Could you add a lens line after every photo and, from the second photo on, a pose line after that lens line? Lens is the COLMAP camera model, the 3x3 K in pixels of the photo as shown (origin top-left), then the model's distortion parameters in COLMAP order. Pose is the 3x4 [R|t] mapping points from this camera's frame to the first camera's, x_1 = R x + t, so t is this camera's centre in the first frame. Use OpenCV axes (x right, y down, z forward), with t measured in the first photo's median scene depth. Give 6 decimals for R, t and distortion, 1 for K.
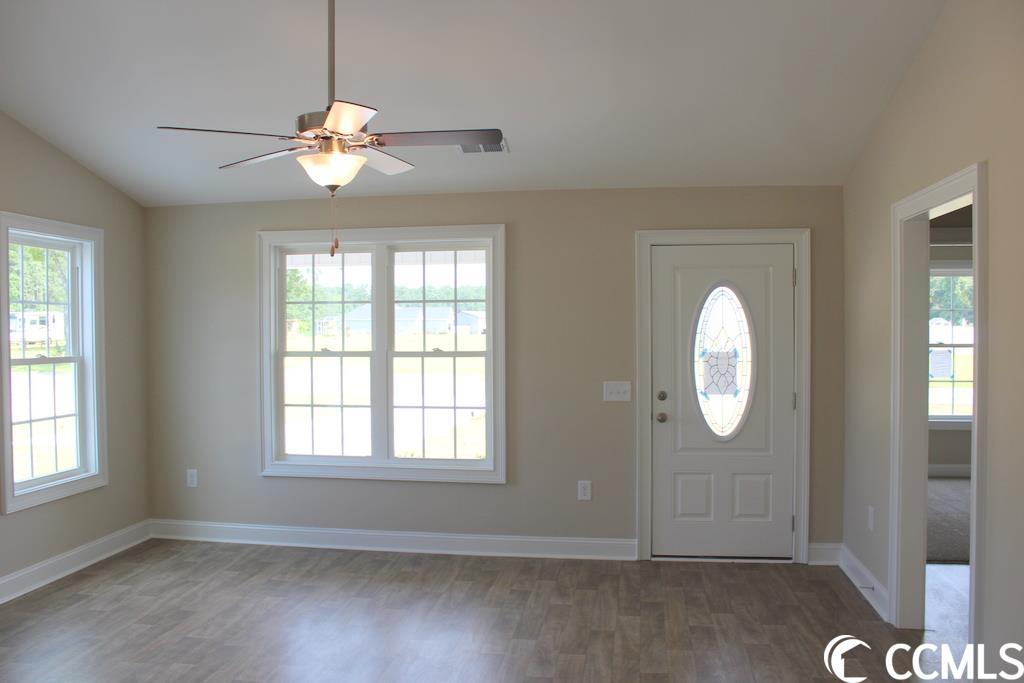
lens RADIAL K [[856.3, 0, 515.3], [0, 856.3, 351.0], [0, 0, 1]] dist [-0.055886, 0.018291]
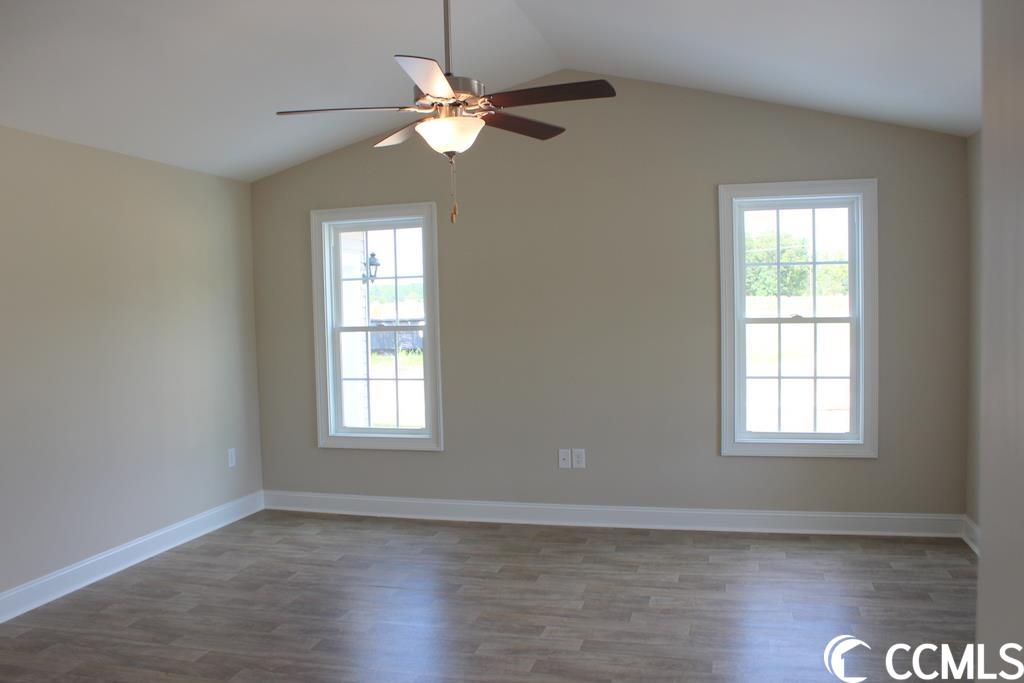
lens RADIAL K [[856.3, 0, 515.3], [0, 856.3, 351.0], [0, 0, 1]] dist [-0.055886, 0.018291]
pose [[0.998280, -0.015152, -0.056643, -0.383540], [0.017135, 0.999251, 0.034690, -0.000593], [0.056075, -0.035601, 0.997792, 0.066562]]
